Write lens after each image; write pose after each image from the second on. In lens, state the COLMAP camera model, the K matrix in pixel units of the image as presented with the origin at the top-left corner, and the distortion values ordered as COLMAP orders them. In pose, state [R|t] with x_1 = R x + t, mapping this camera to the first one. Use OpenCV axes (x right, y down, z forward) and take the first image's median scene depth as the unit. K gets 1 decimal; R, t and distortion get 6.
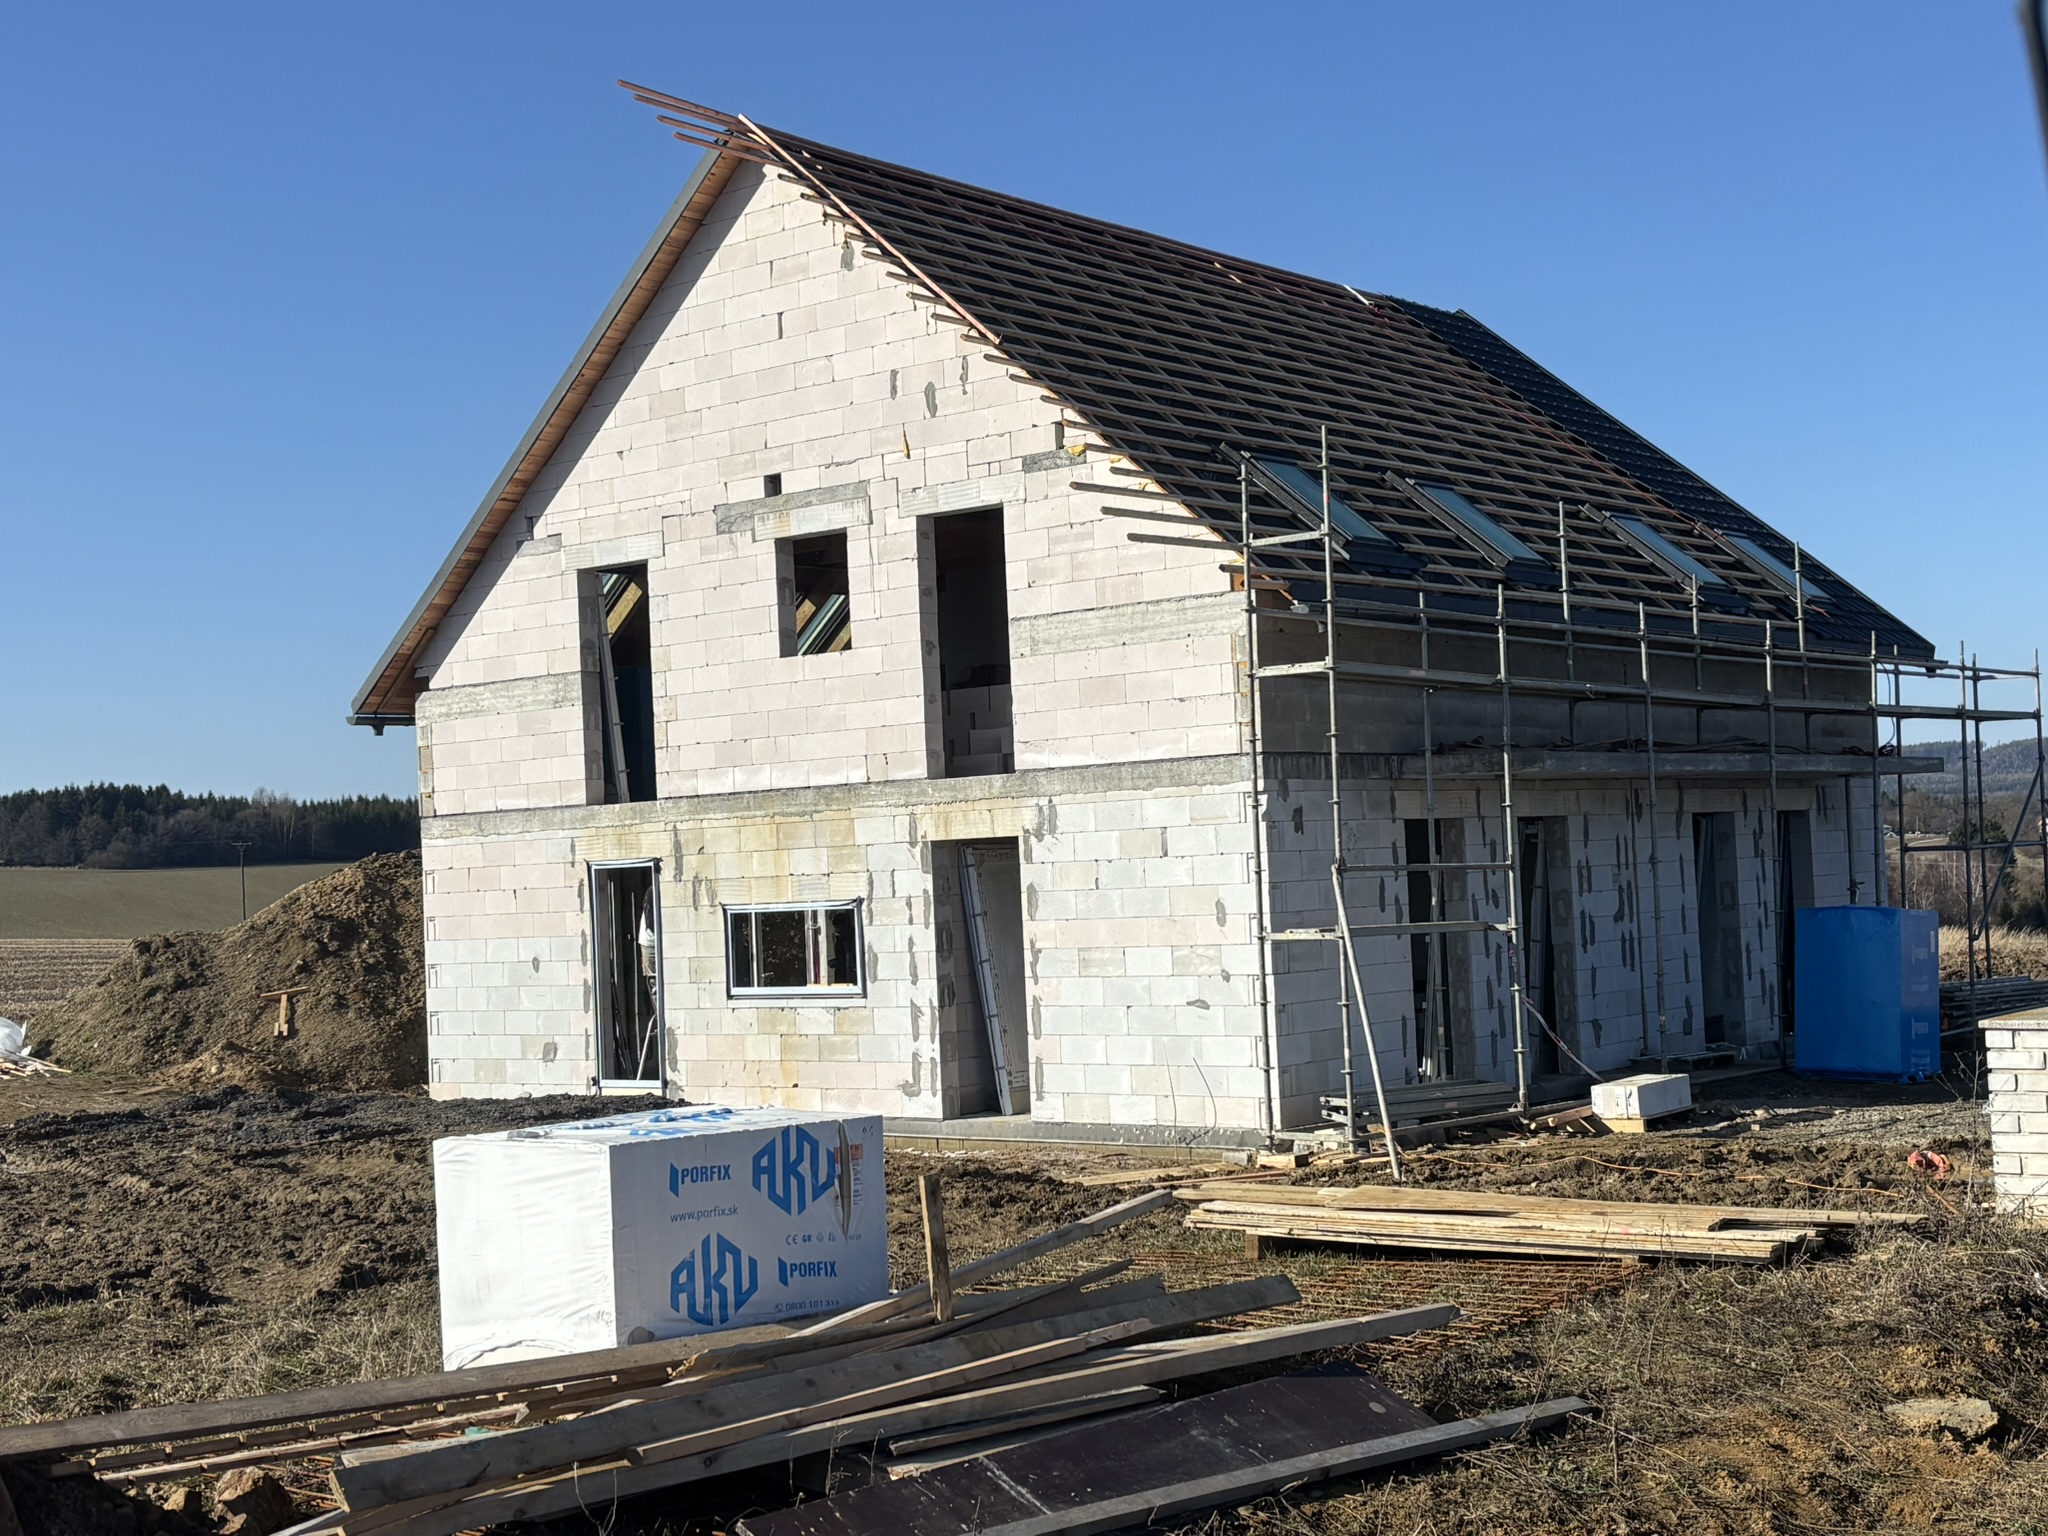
lens RADIAL K [[2641.0, 0, 1024.0], [0, 2641.0, 768.0], [0, 0, 1]] dist [0.169466, -0.007557]
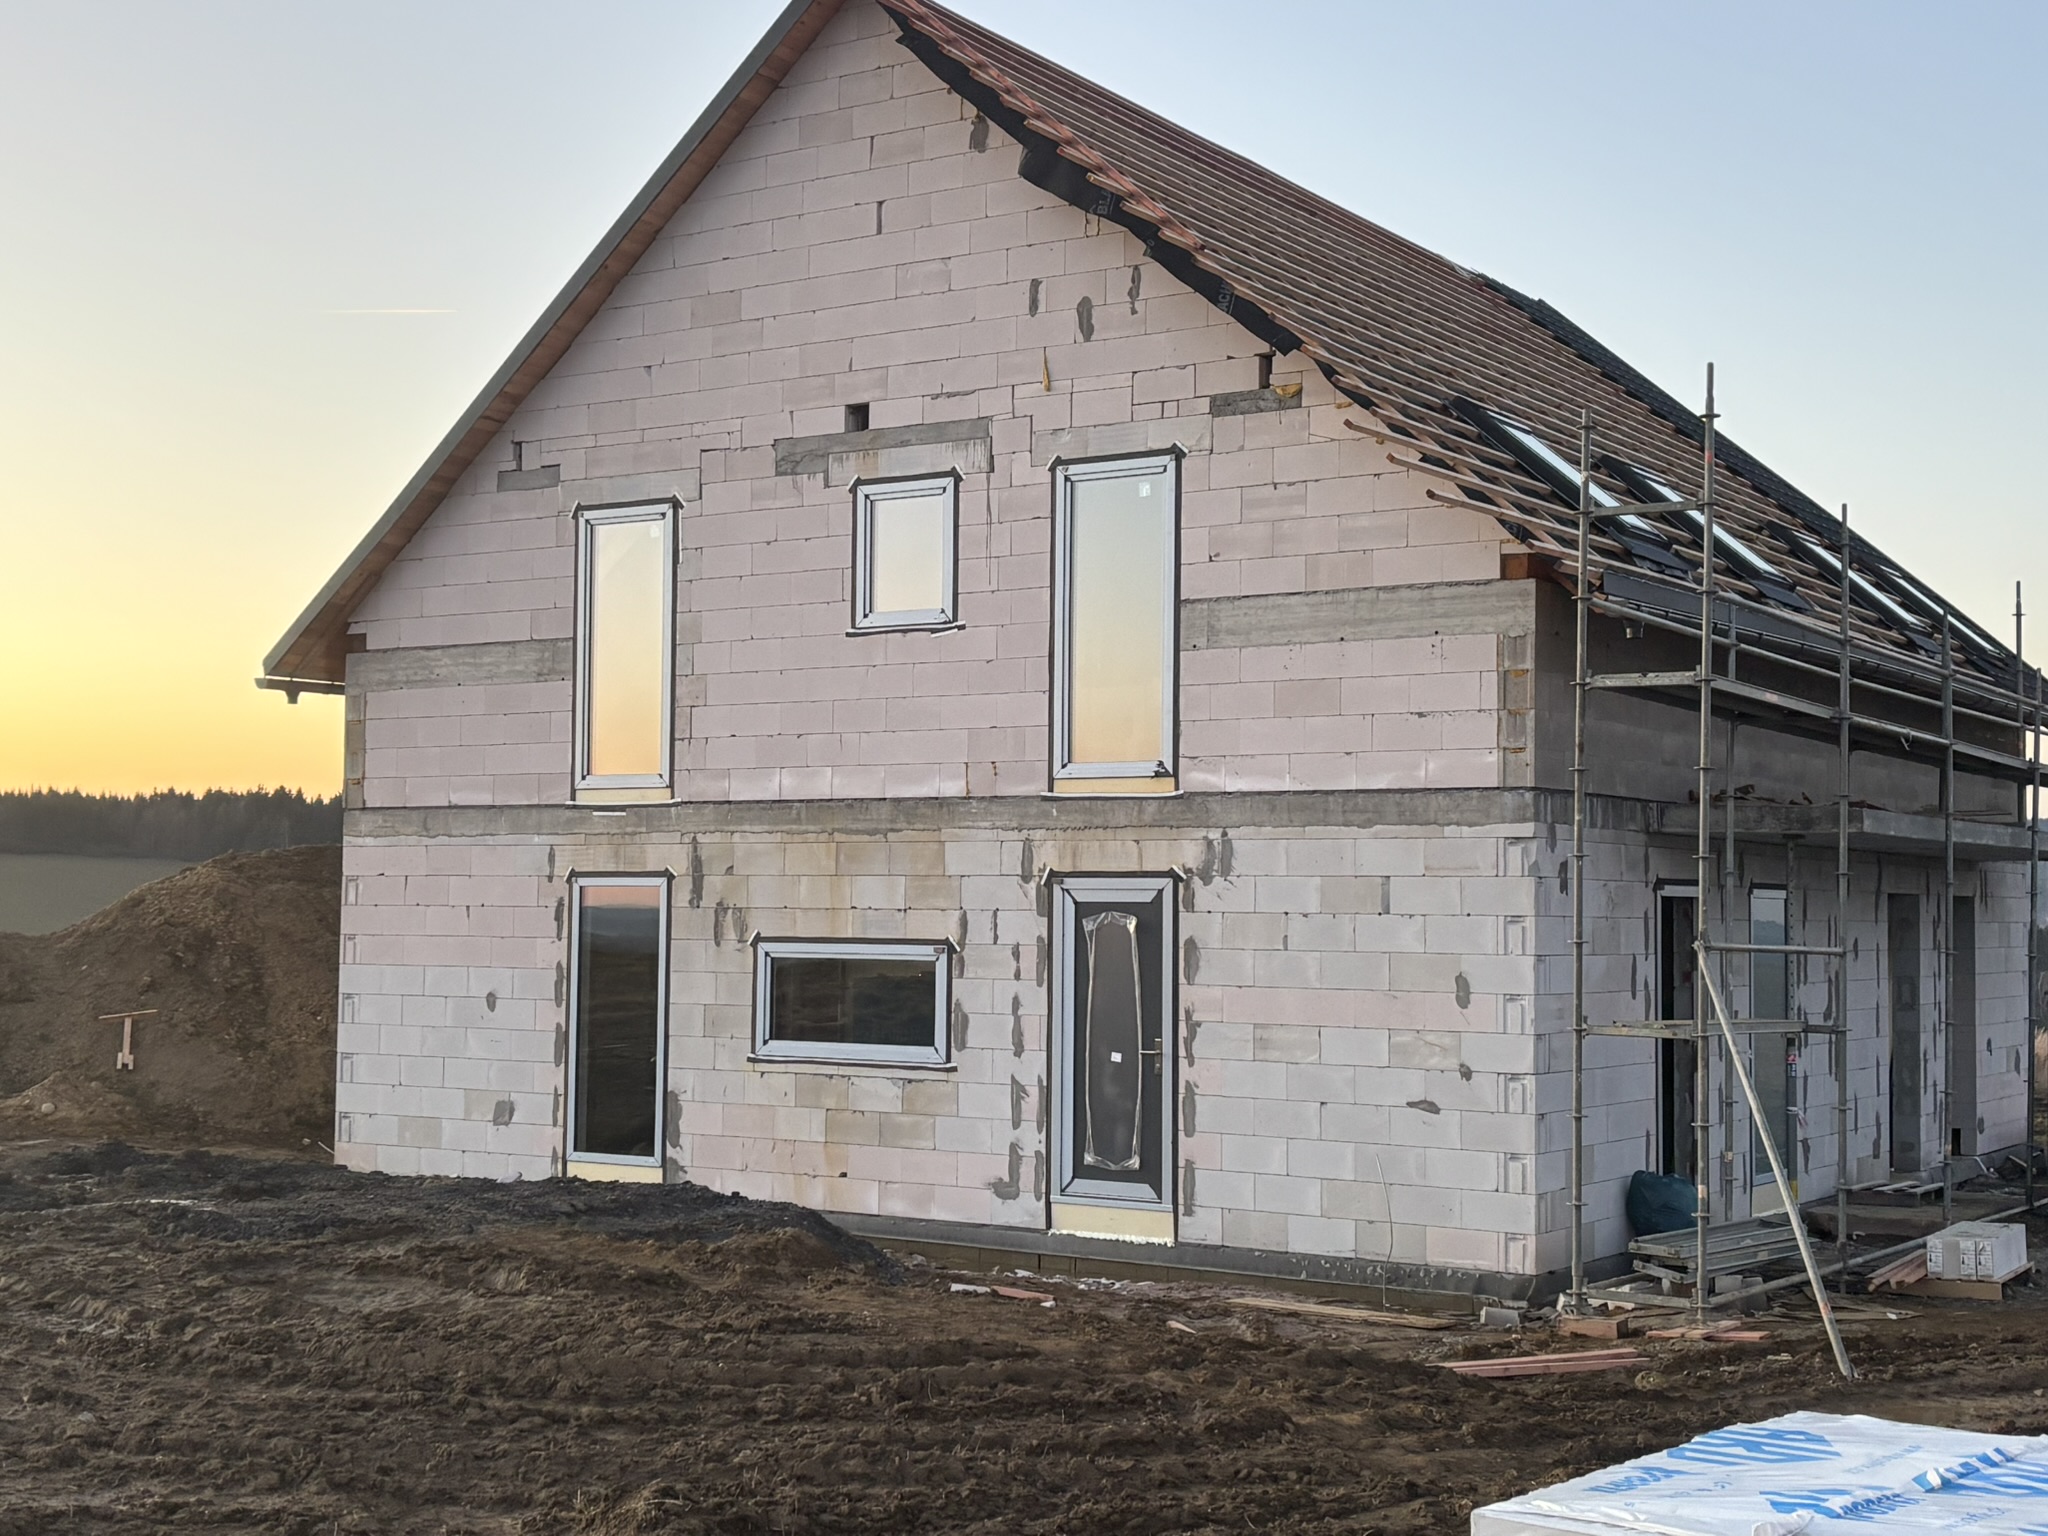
lens RADIAL K [[2682.8, 0, 1024.0], [0, 2682.8, 768.0], [0, 0, 1]] dist [0.209575, -0.512538]
pose [[0.993517, 0.060658, 0.096151, -0.119153], [-0.059253, 0.998091, -0.017409, 0.009658], [-0.097024, 0.011599, 0.995214, 0.196270]]
